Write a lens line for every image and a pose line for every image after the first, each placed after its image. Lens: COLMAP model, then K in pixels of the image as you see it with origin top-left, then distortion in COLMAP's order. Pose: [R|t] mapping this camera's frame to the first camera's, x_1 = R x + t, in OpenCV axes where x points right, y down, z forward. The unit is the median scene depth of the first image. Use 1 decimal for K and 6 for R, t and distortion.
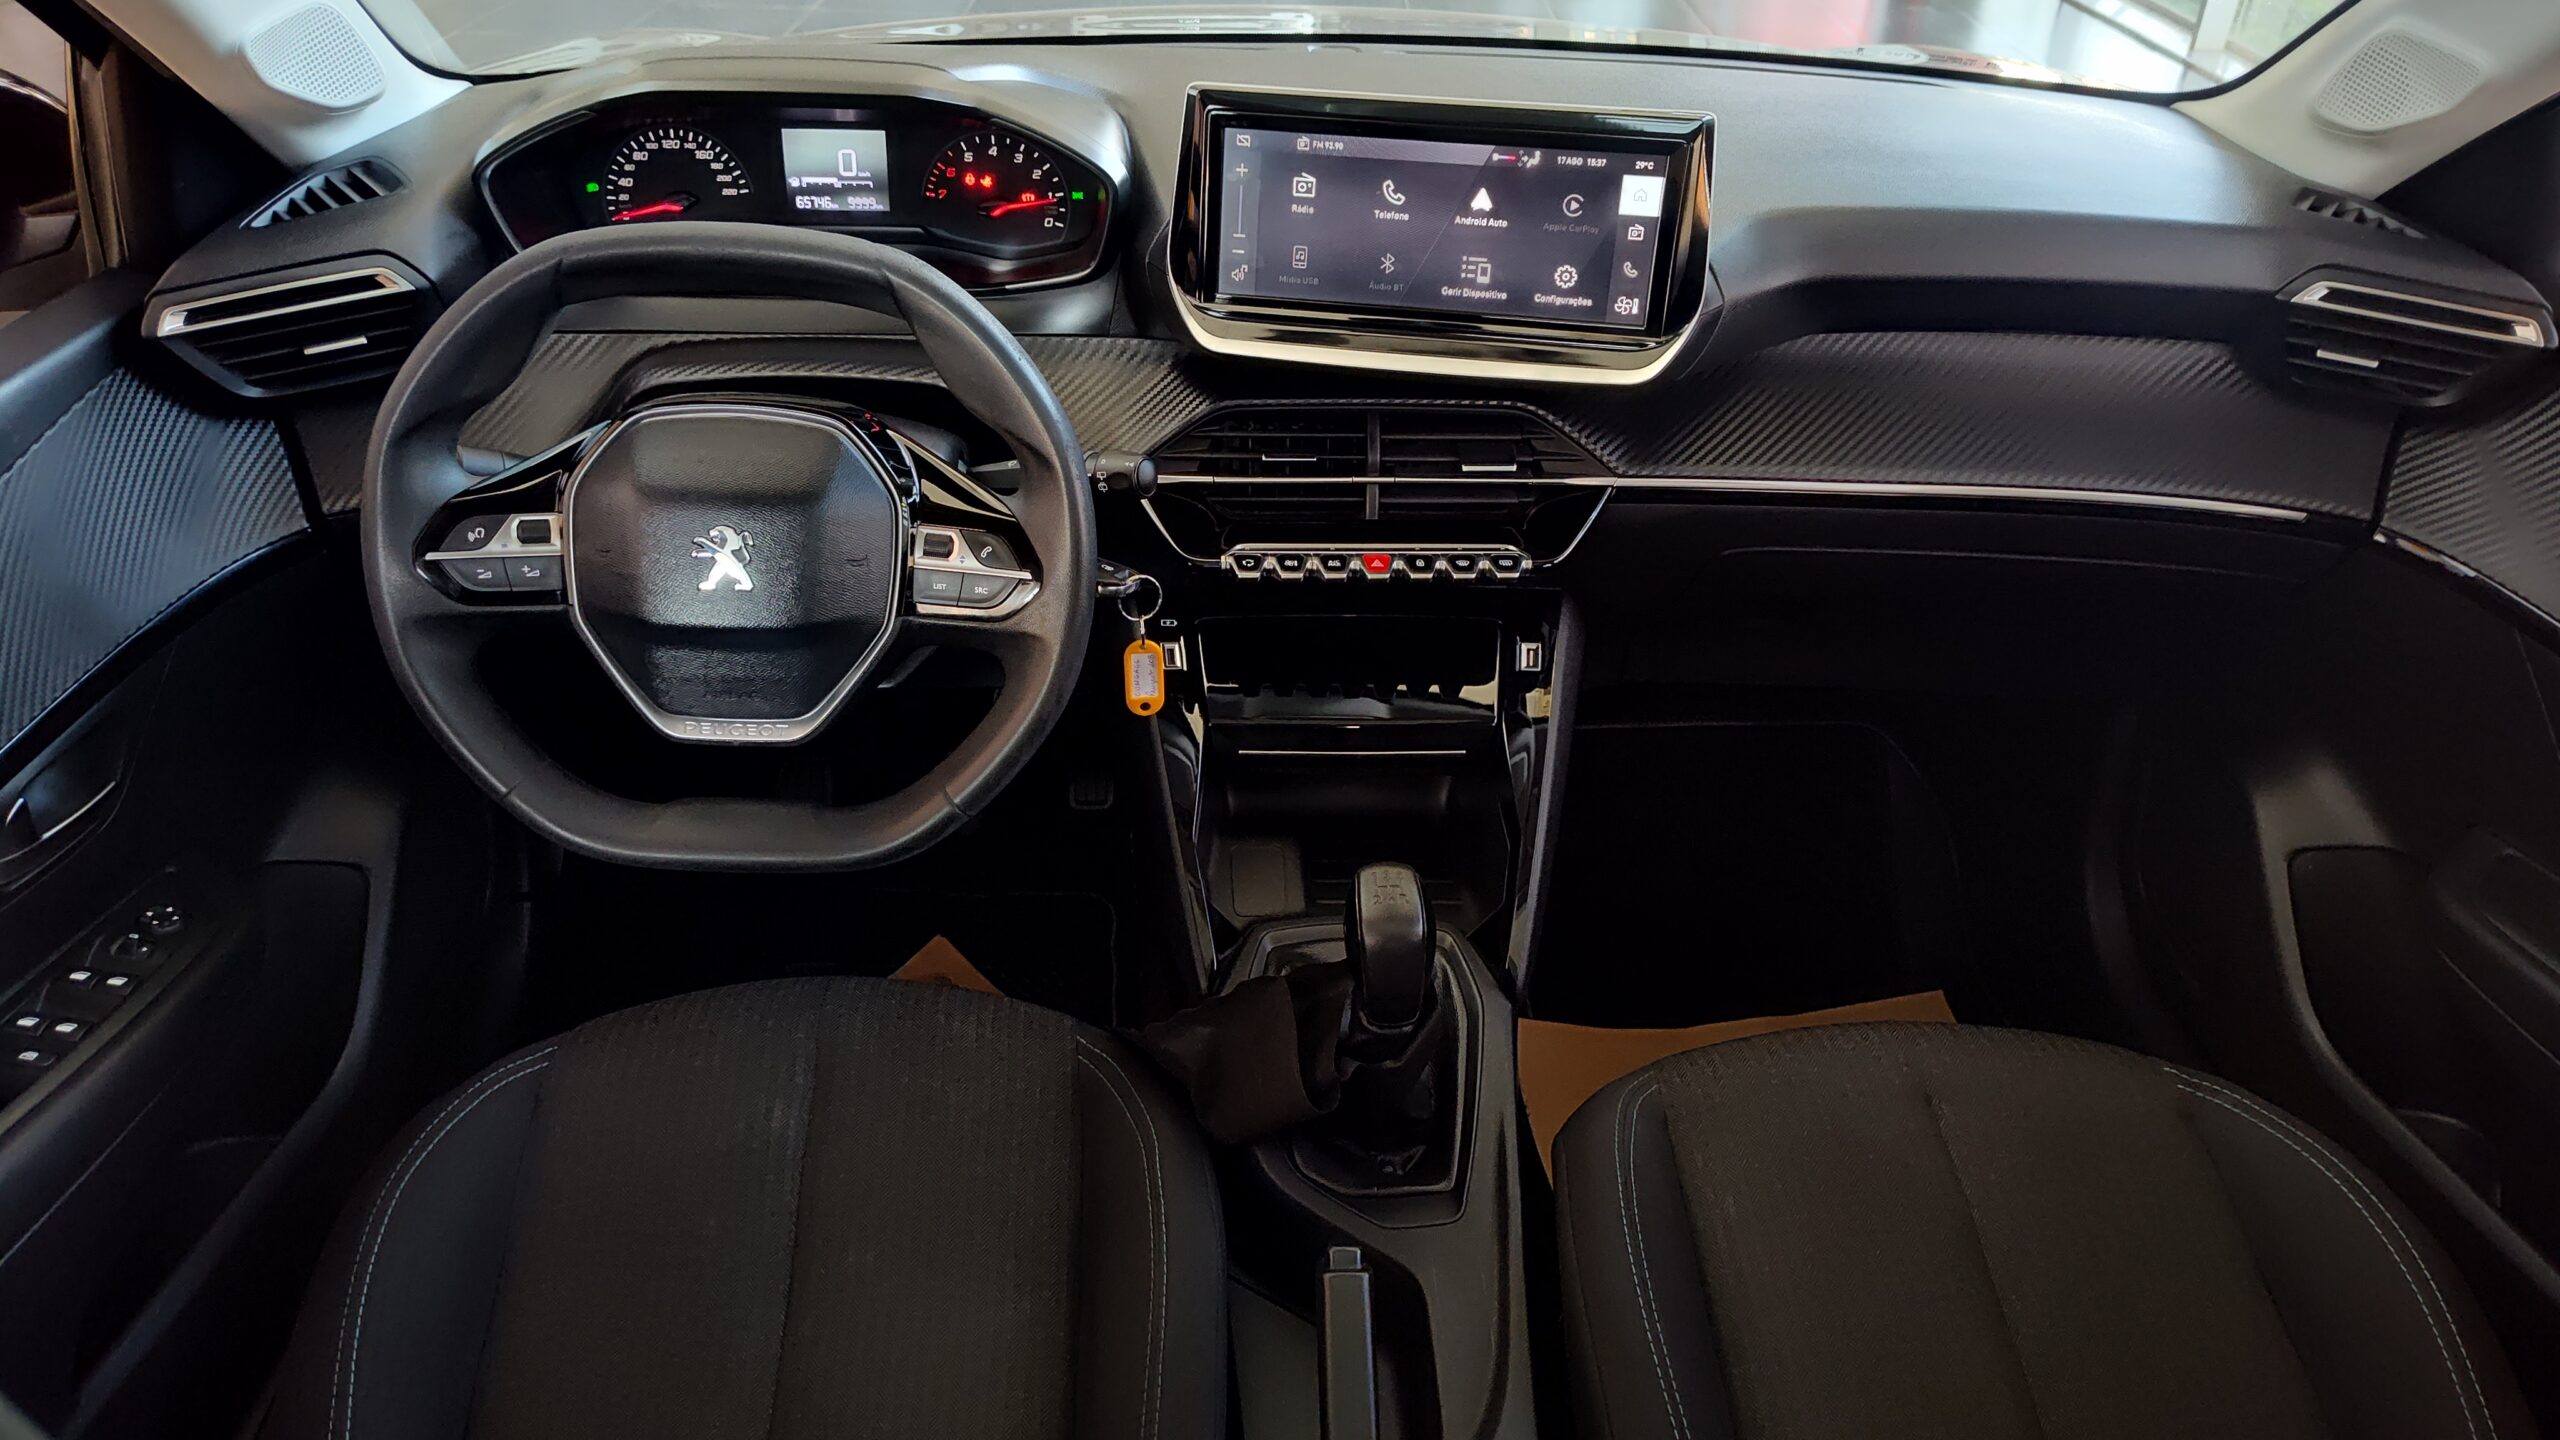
lens RADIAL K [[1833.0, 0, 1275.0], [0, 1833.0, 716.0], [0, 0, 1]] dist [0.026809, -0.034035]
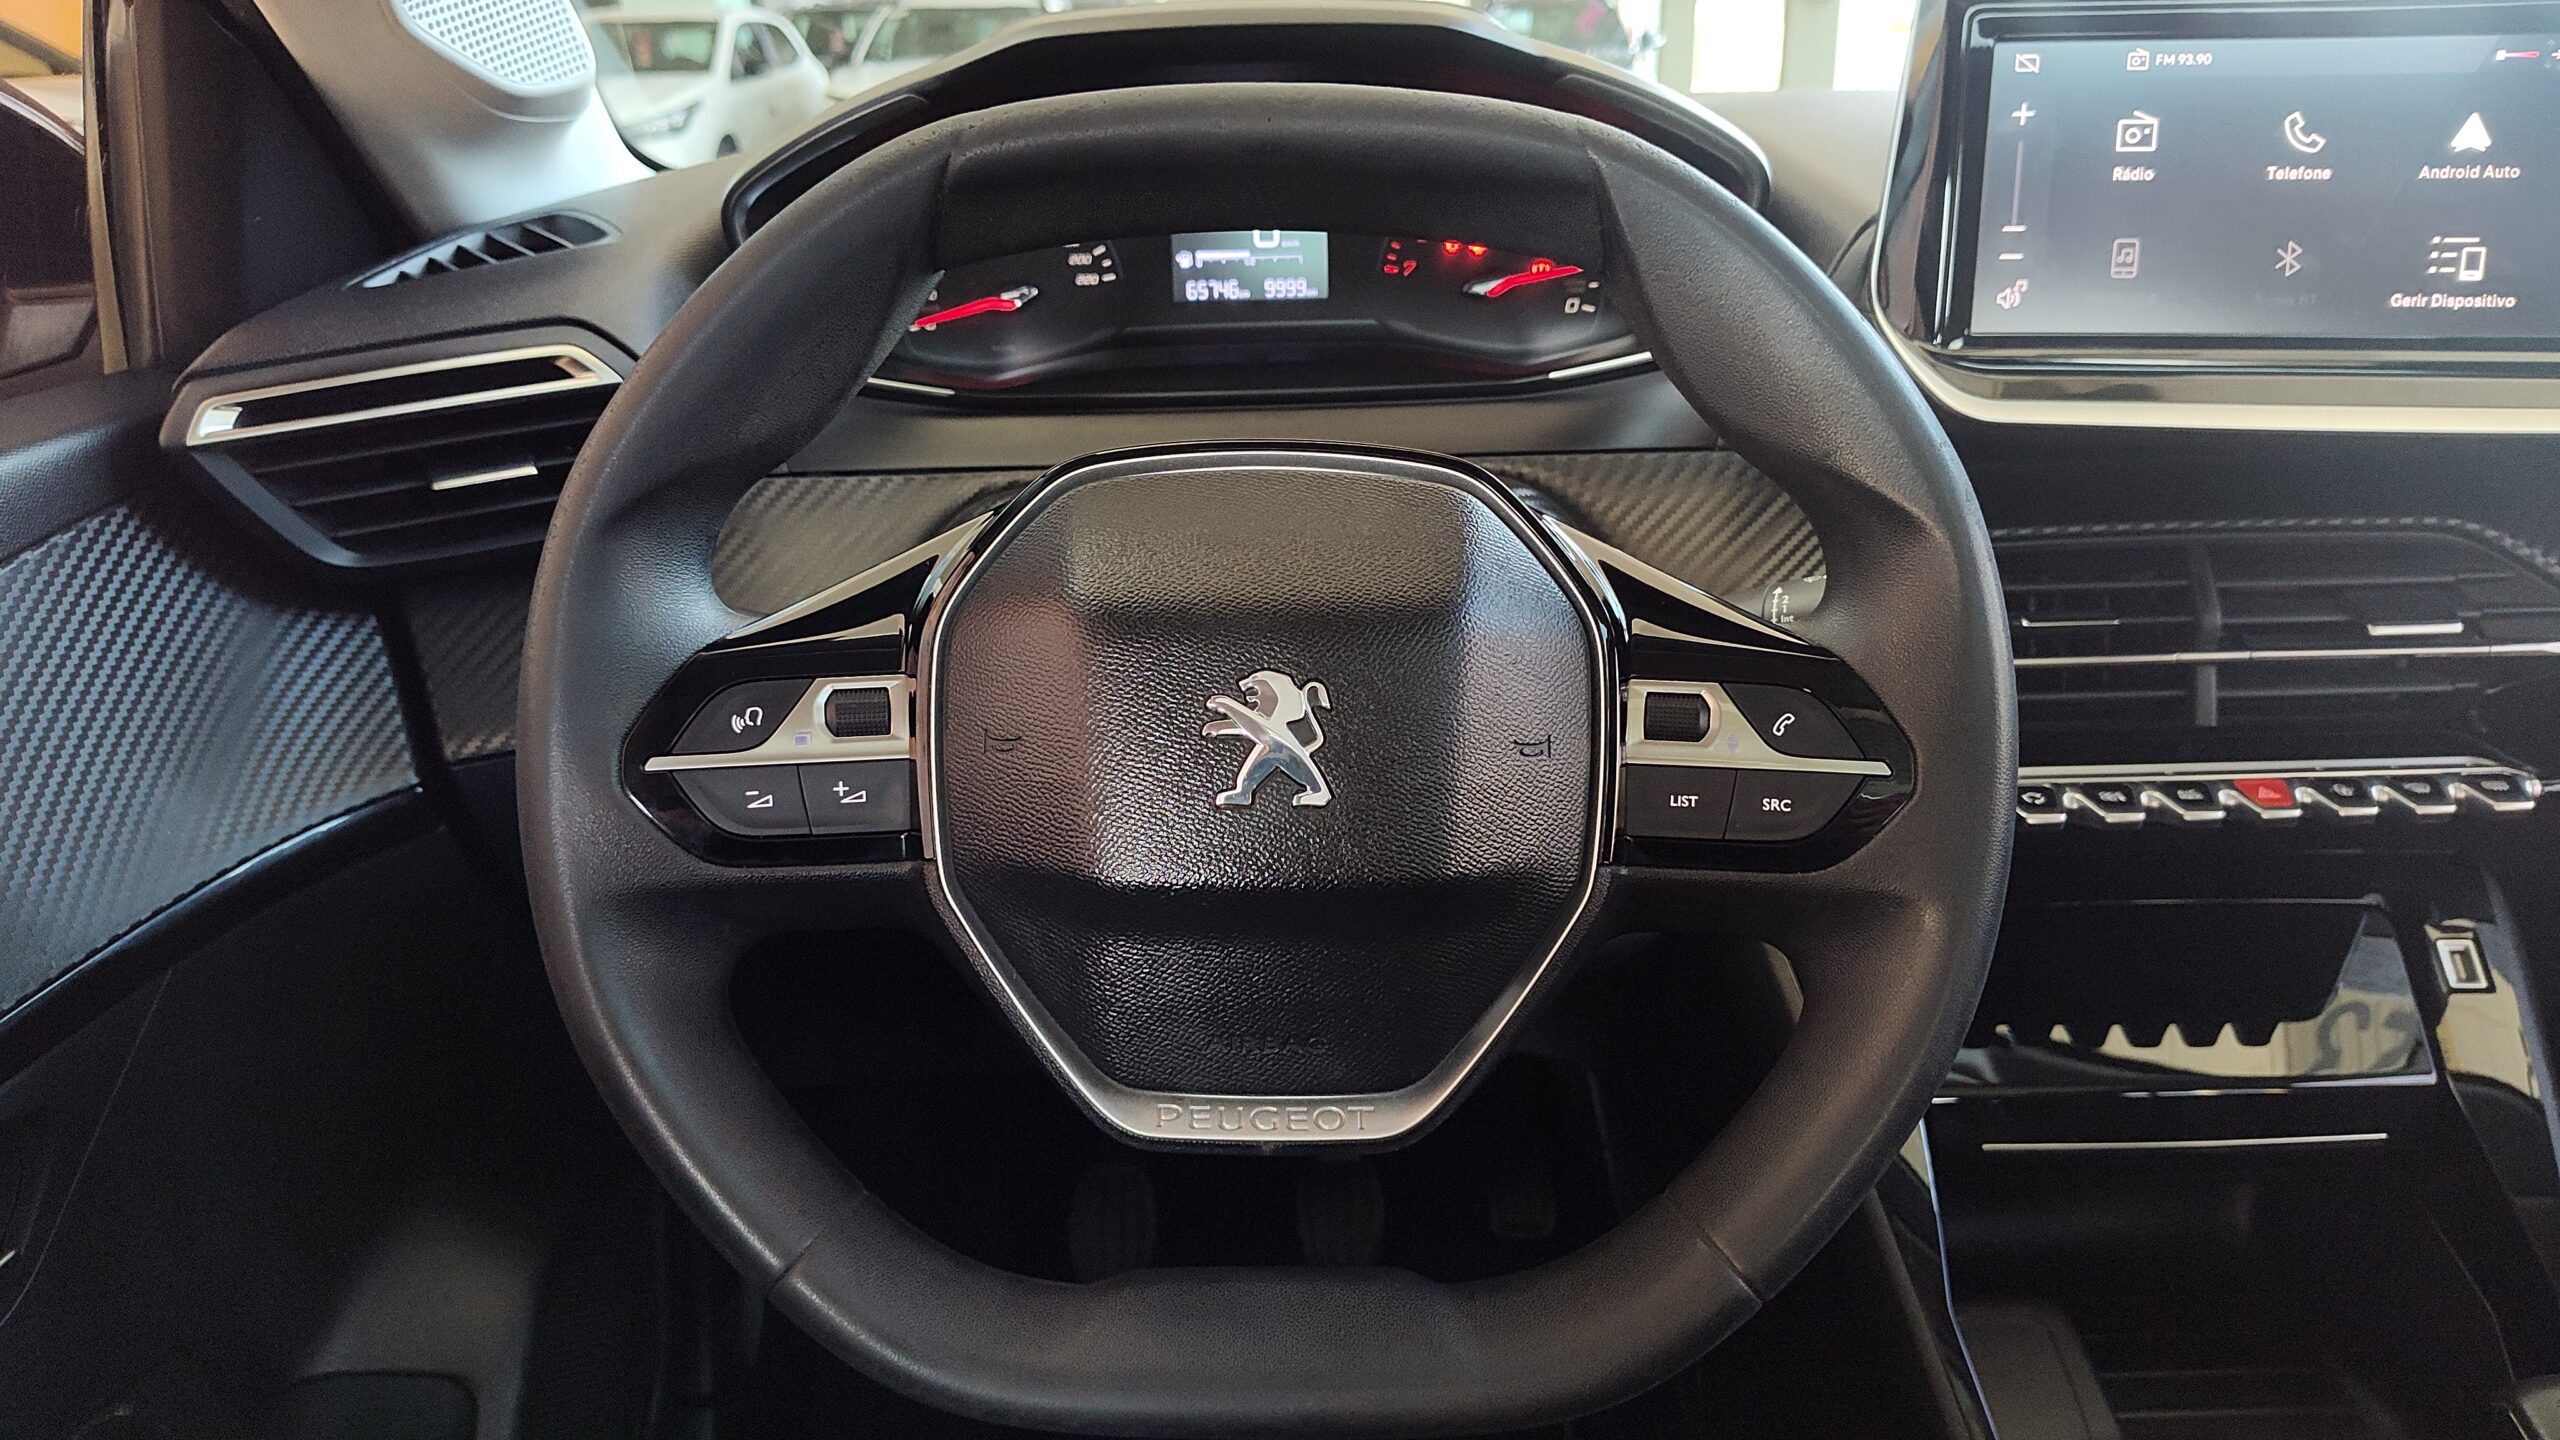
lens RADIAL K [[1833.0, 0, 1262.2], [0, 1833.0, 710.6], [0, 0, 1]] dist [0.026809, -0.034035]
pose [[0.997804, -0.035478, -0.055930, -0.226511], [0.022775, 0.976732, -0.213252, 0.005041], [0.062194, 0.211510, 0.975395, 0.446902]]
